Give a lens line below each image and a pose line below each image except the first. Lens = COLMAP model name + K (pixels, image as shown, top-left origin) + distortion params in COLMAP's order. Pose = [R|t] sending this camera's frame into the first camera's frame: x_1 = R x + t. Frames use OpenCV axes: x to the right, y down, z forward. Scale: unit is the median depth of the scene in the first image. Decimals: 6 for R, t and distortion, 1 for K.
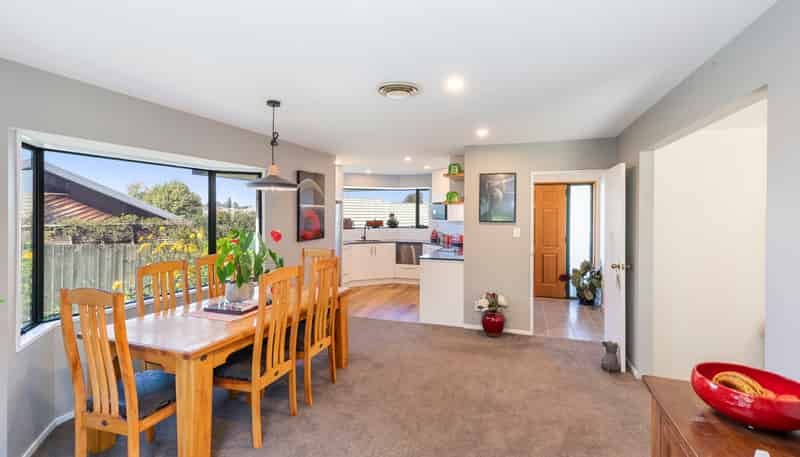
lens RADIAL K [[367.6, 0, 404.5], [0, 367.6, 224.0], [0, 0, 1]] dist [0.000581, -0.000100]
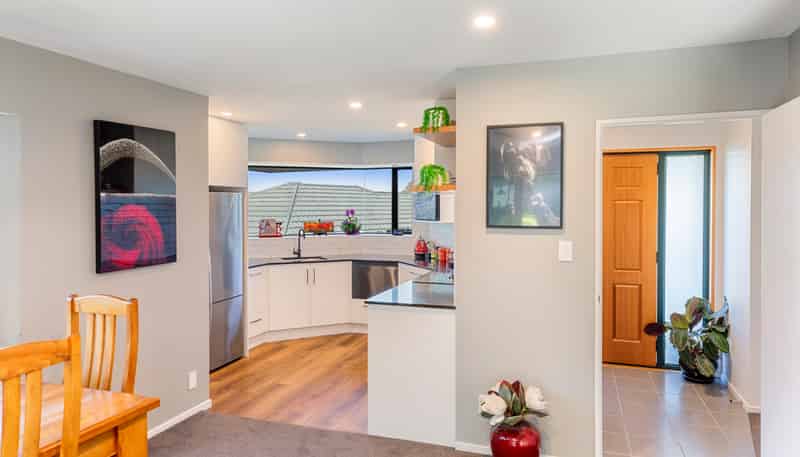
lens RADIAL K [[519.3, 0, 408.8], [0, 519.3, 226.8], [0, 0, 1]] dist [0.002173, 0.001043]
pose [[0.999977, -0.005570, 0.003840, 0.079765], [0.005541, 0.999956, 0.007503, -0.010242], [-0.003882, -0.007481, 0.999964, 0.262091]]
